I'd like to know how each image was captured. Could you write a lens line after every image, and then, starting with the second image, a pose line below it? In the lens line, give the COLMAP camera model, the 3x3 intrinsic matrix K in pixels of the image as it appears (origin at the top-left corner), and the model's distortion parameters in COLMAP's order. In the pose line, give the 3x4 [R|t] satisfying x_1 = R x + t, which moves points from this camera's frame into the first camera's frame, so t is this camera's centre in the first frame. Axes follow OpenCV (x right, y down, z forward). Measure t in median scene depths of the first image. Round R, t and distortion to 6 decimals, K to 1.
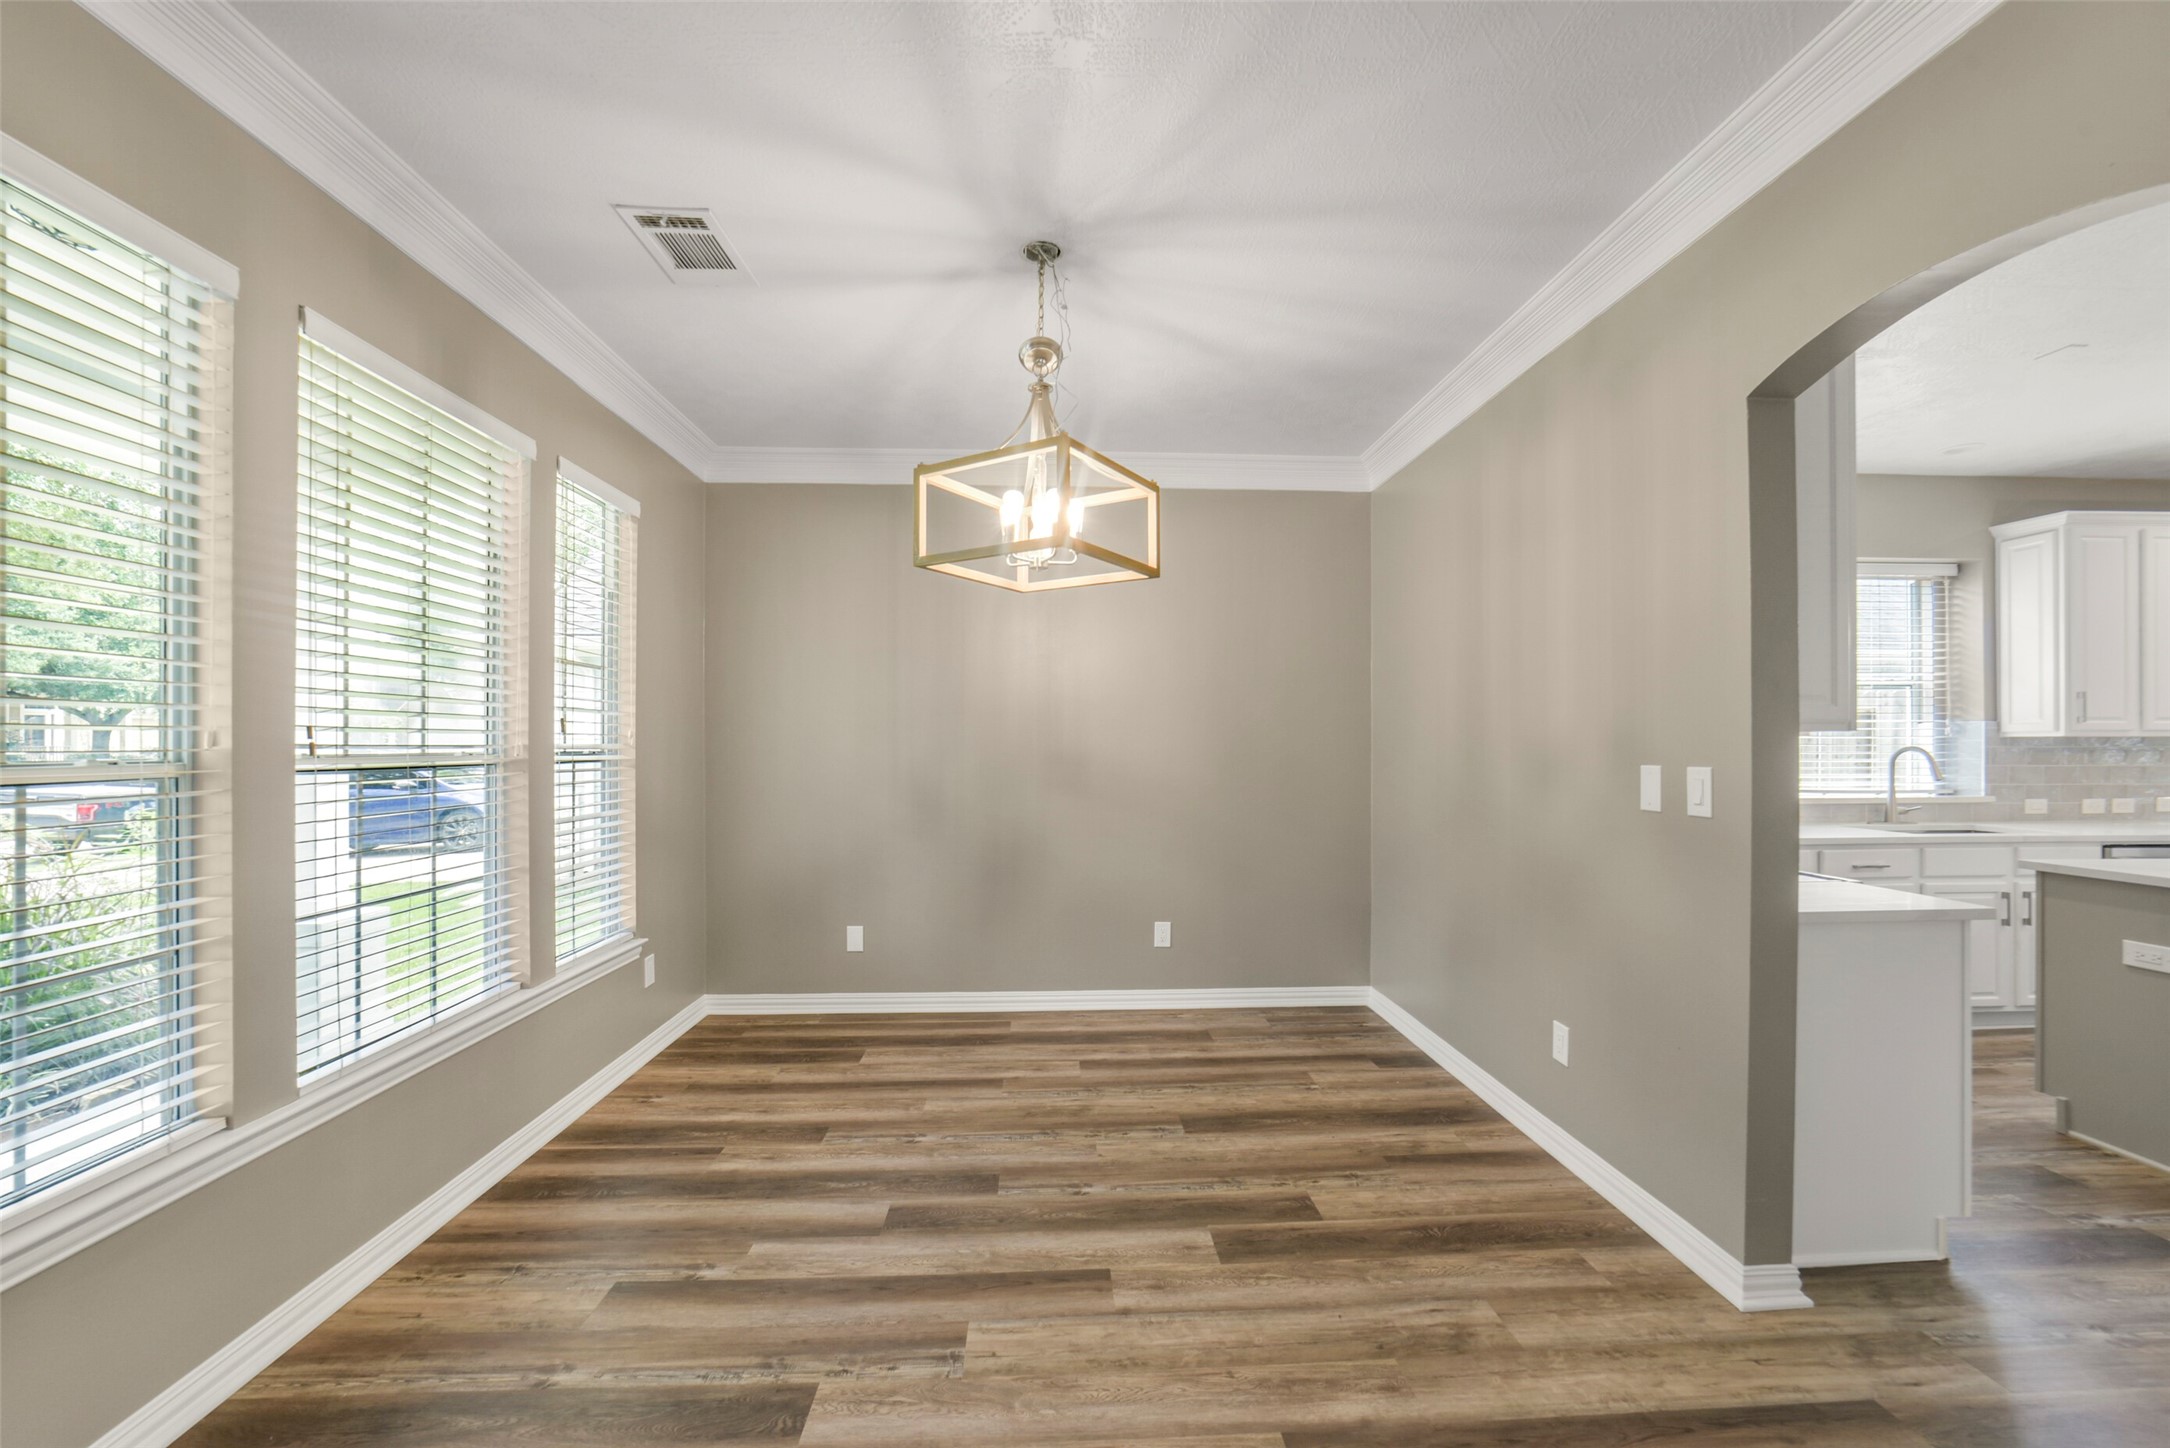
lens RADIAL K [[862.6, 0, 1091.0], [0, 862.6, 747.1], [0, 0, 1]] dist [-0.029107, 0.008662]
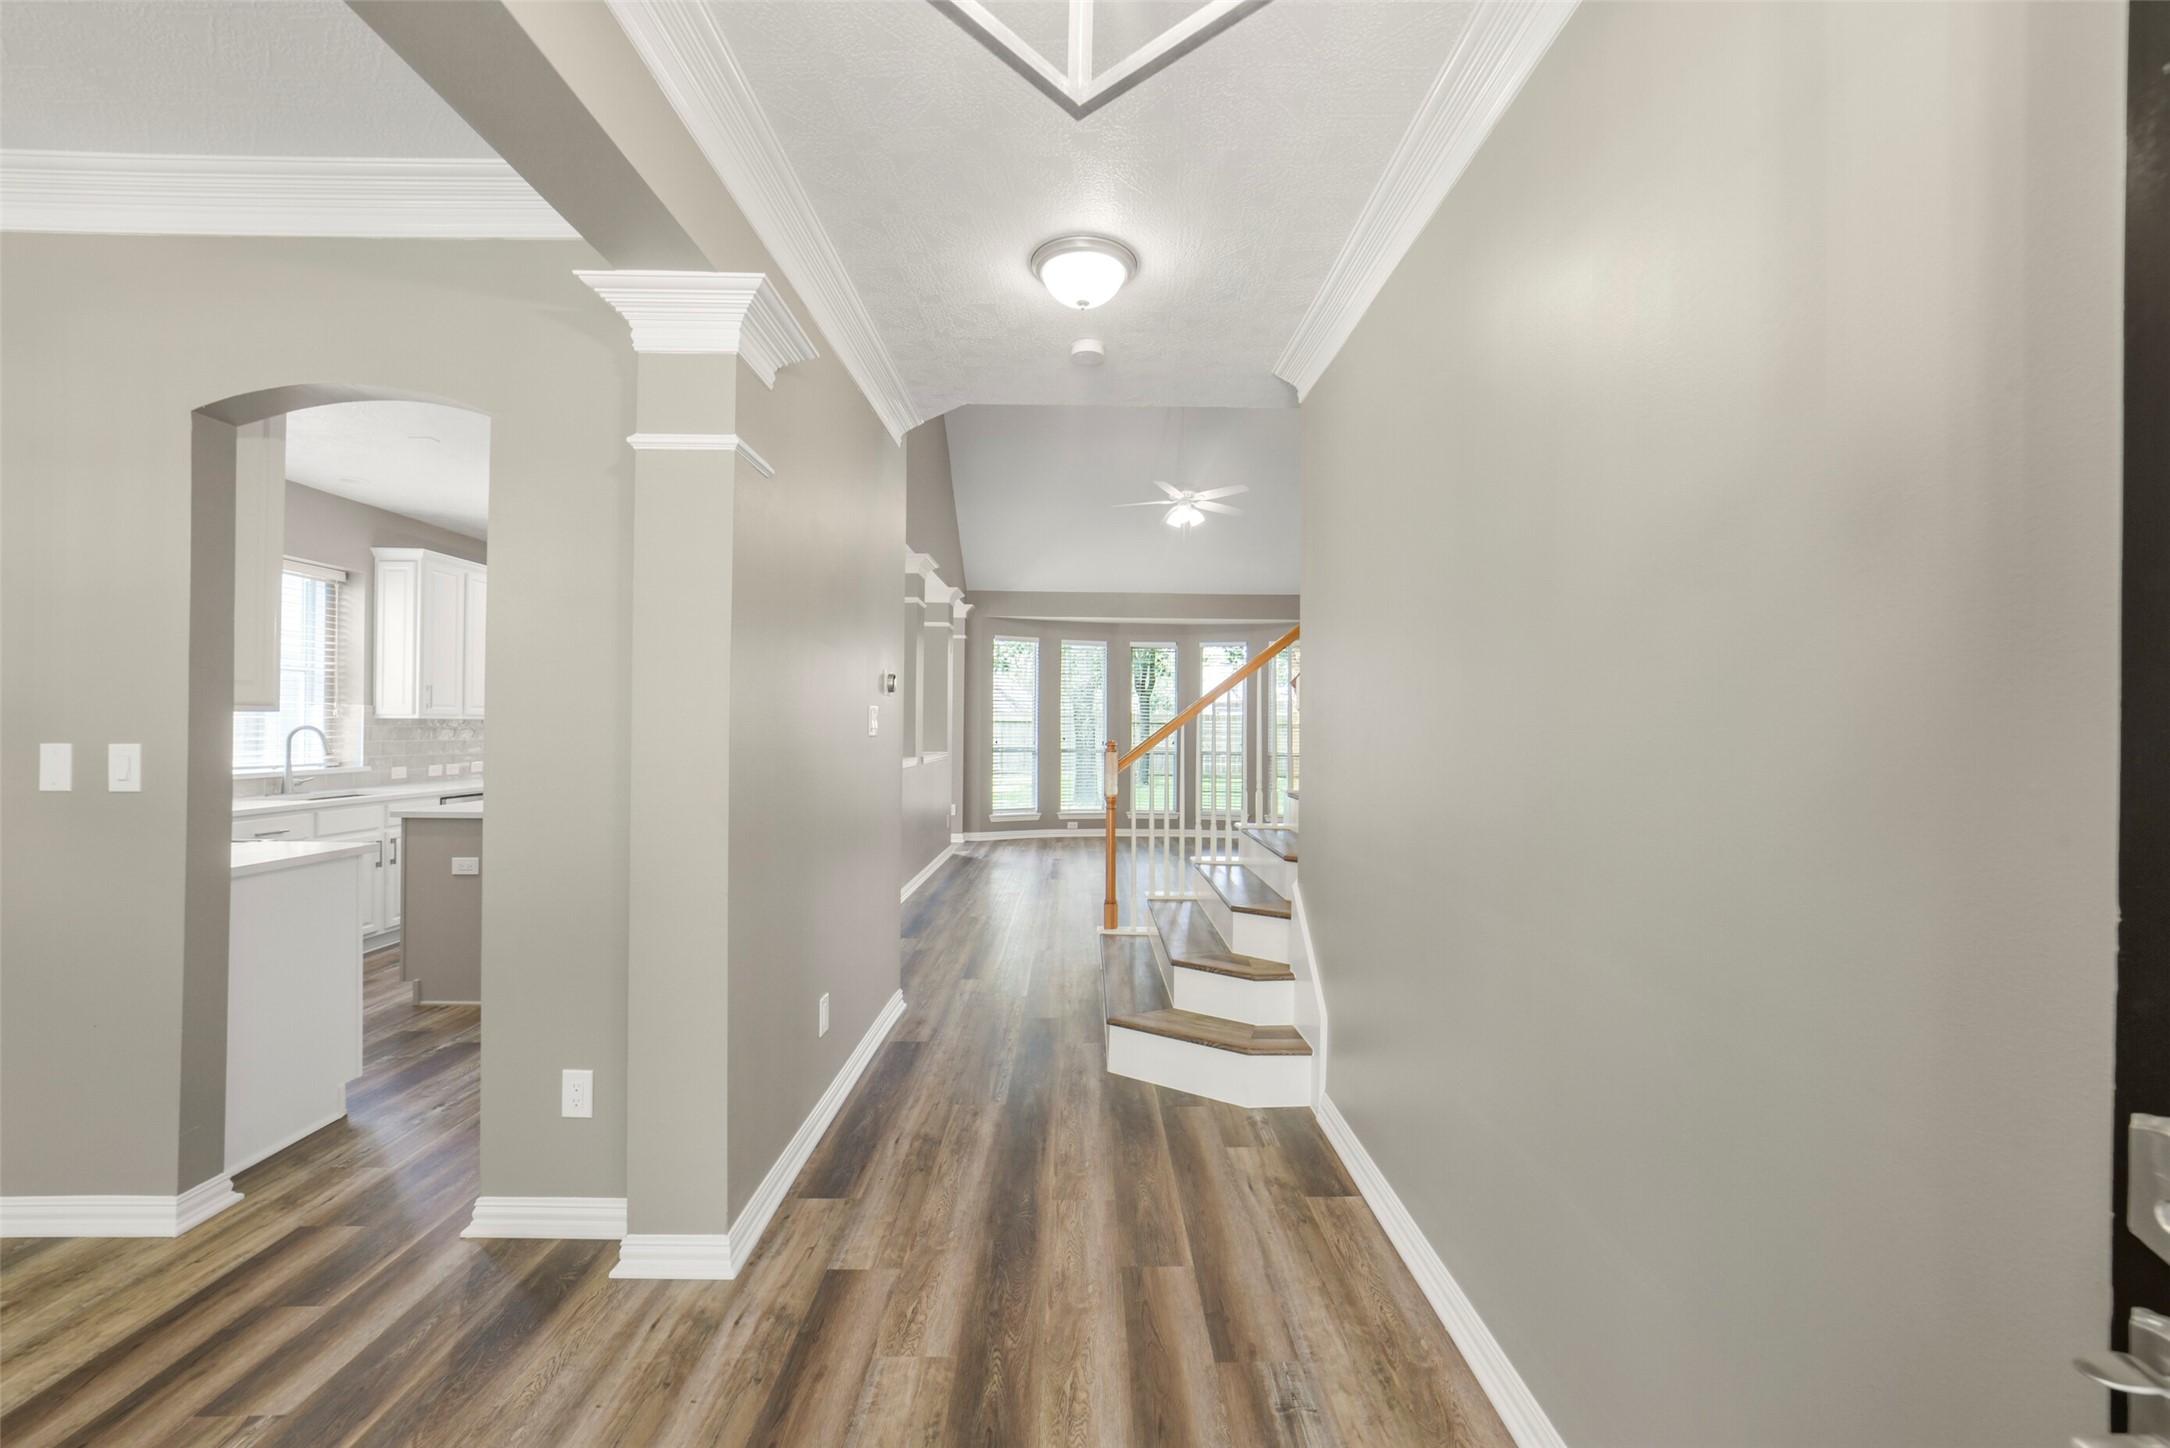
lens RADIAL K [[871.3, 0, 1087.5], [0, 871.3, 718.2], [0, 0, 1]] dist [-0.022654, 0.009590]
pose [[0.049227, 0.013874, 0.998691, -0.233167], [-0.004817, 0.999895, -0.013654, 0.000651], [-0.998776, -0.004138, 0.049289, -0.186175]]
